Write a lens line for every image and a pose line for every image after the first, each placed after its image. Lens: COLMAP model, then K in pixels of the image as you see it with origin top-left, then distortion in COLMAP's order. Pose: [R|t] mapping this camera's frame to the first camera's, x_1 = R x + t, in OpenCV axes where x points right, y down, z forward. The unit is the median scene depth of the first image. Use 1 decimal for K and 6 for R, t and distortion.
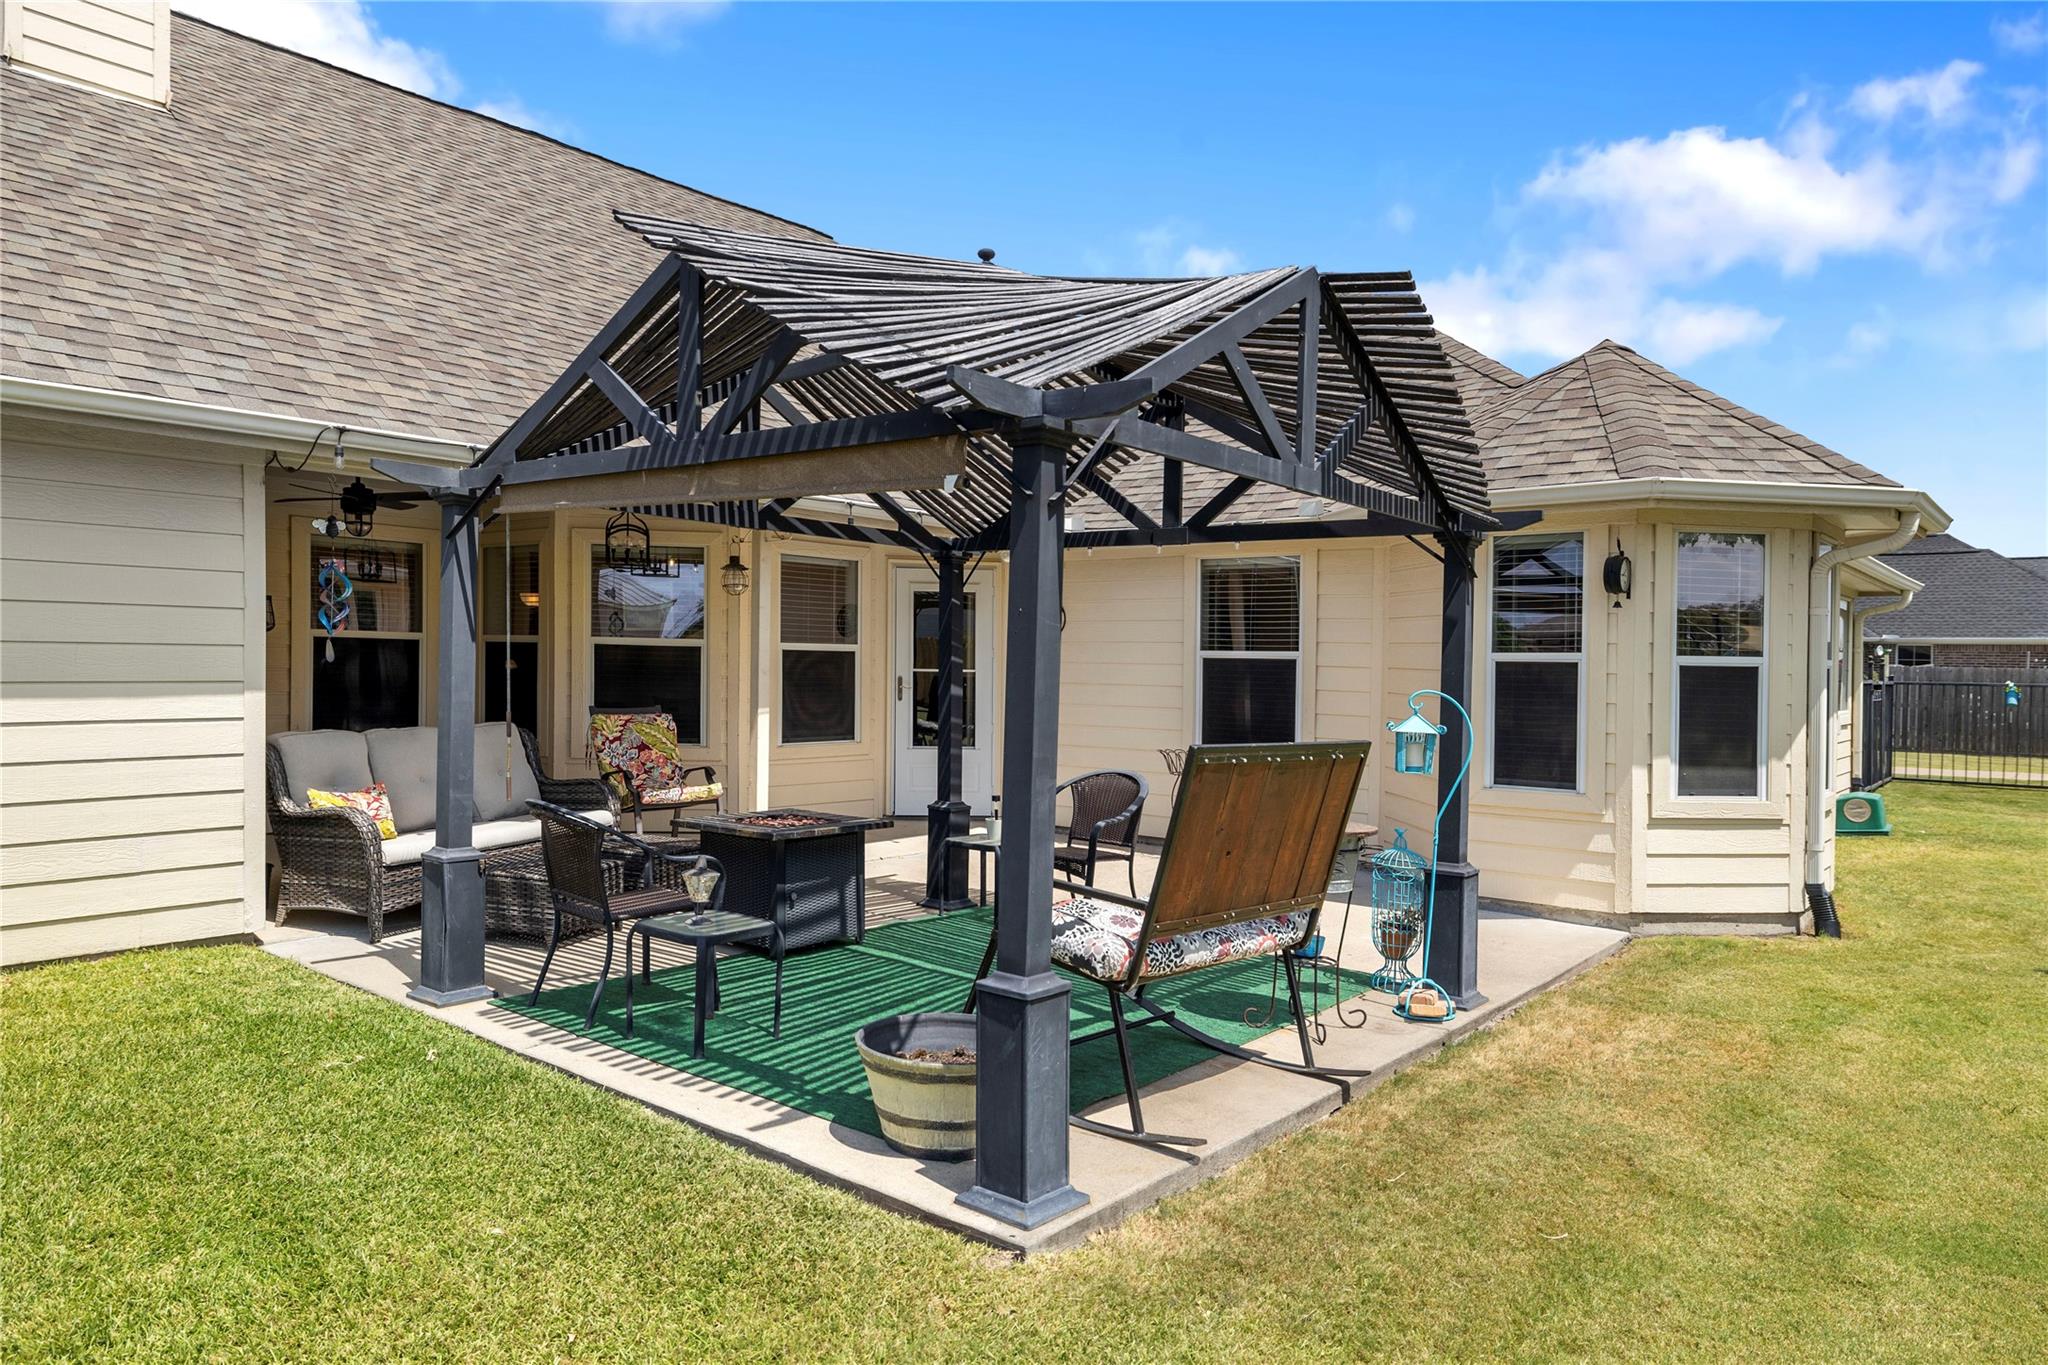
lens RADIAL K [[1325.0, 0, 1024.7], [0, 1325.0, 702.9], [0, 0, 1]] dist [0.005052, 0.001939]
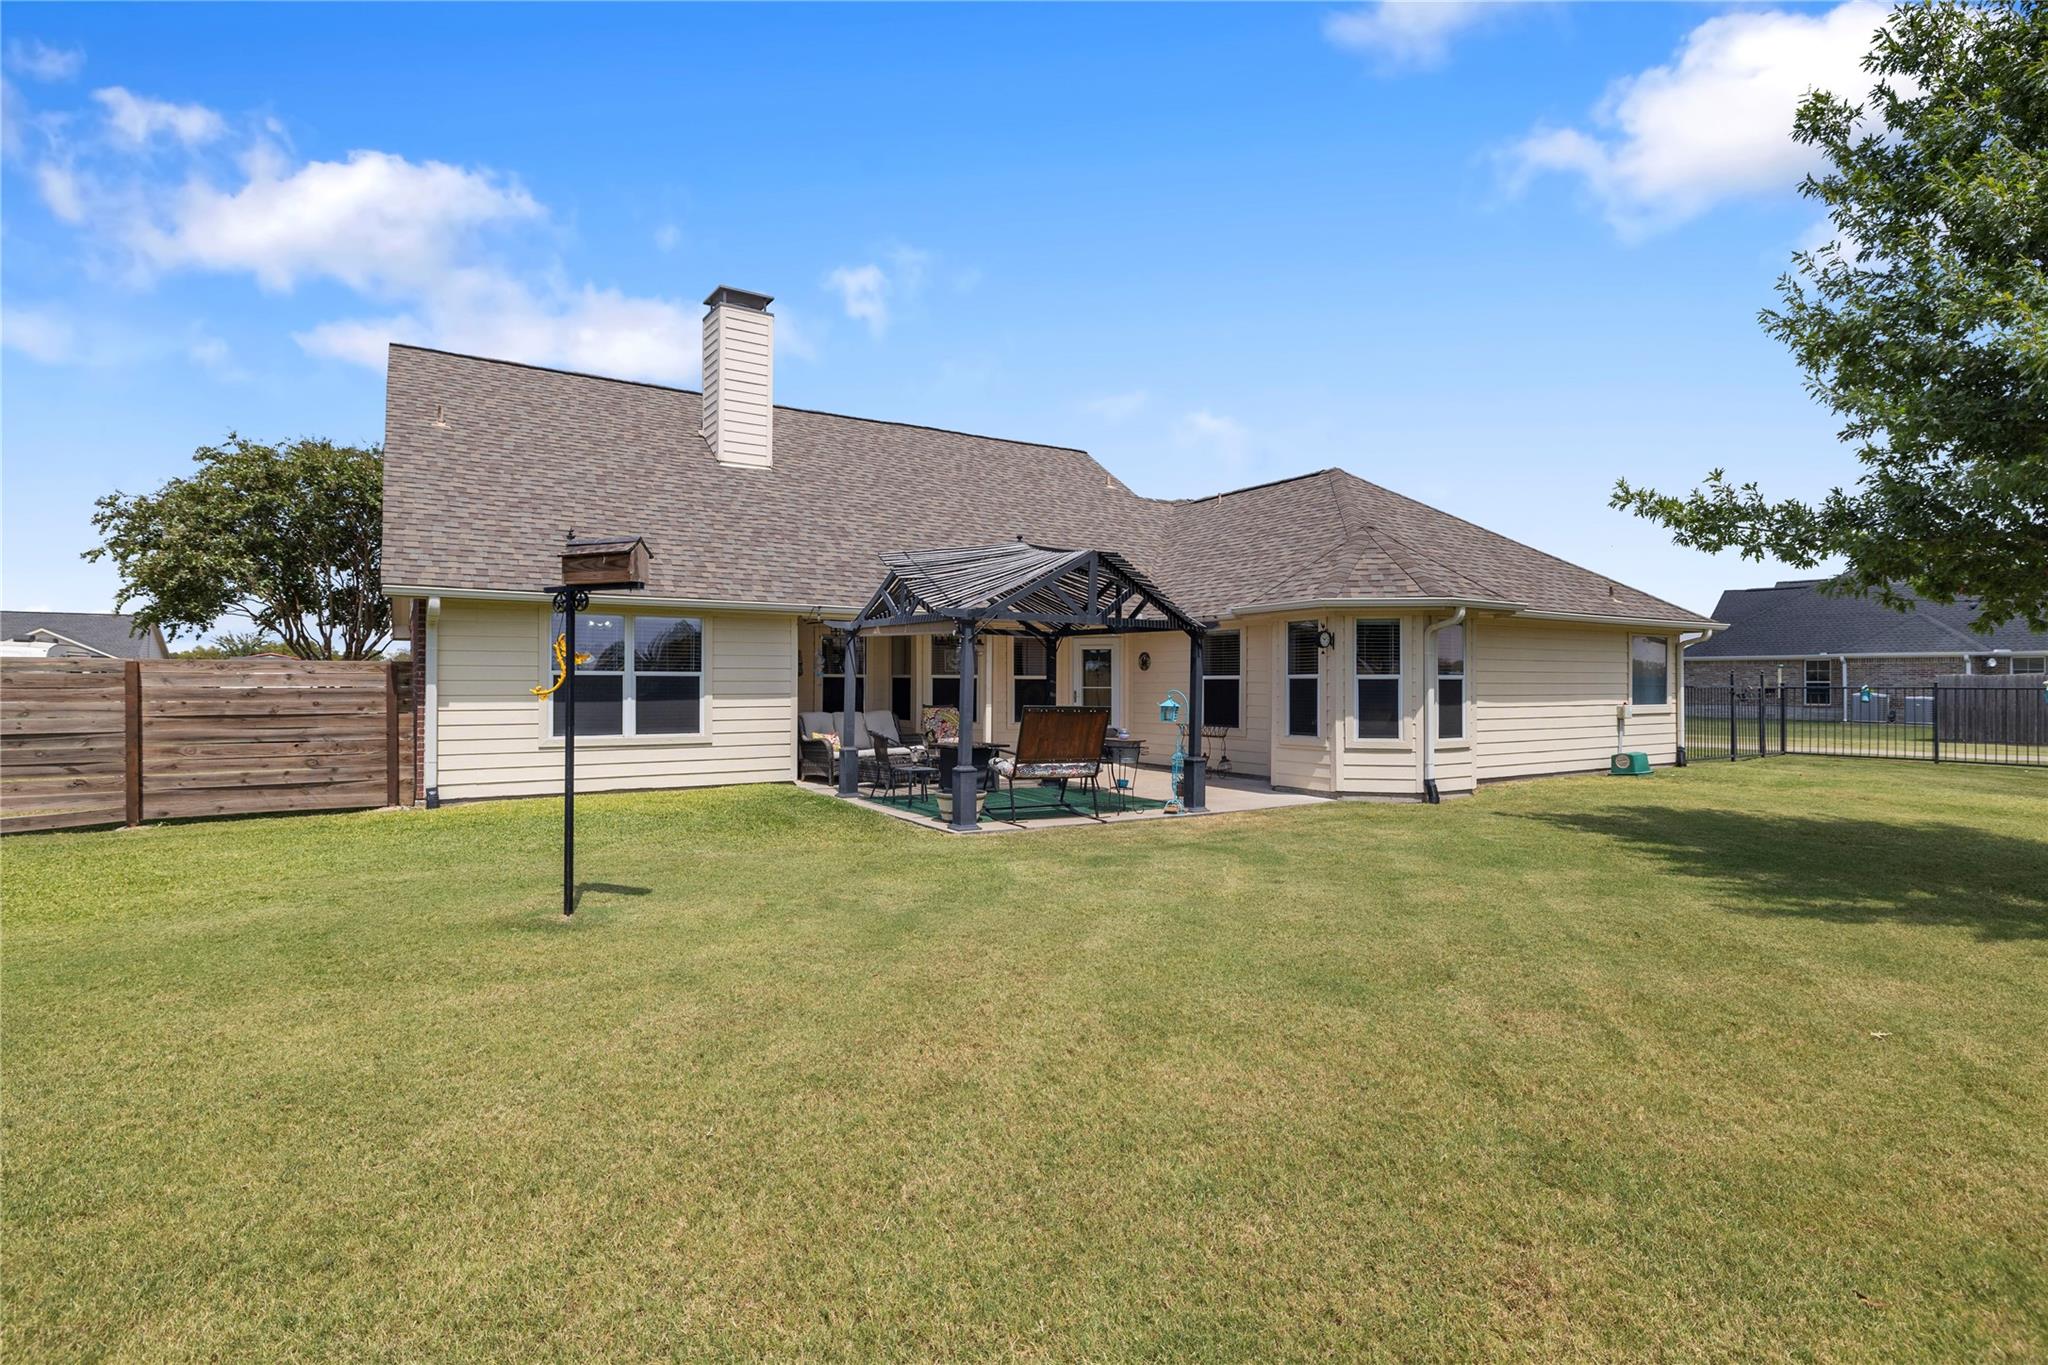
lens RADIAL K [[1000.3, 0, 1024.8], [0, 1000.3, 675.1], [0, 0, 1]] dist [-0.001841, -0.000173]
pose [[0.945942, -0.019078, -0.323773, 0.509880], [0.005645, 0.999086, -0.042380, 0.032585], [0.324286, 0.038261, 0.945185, -0.761226]]
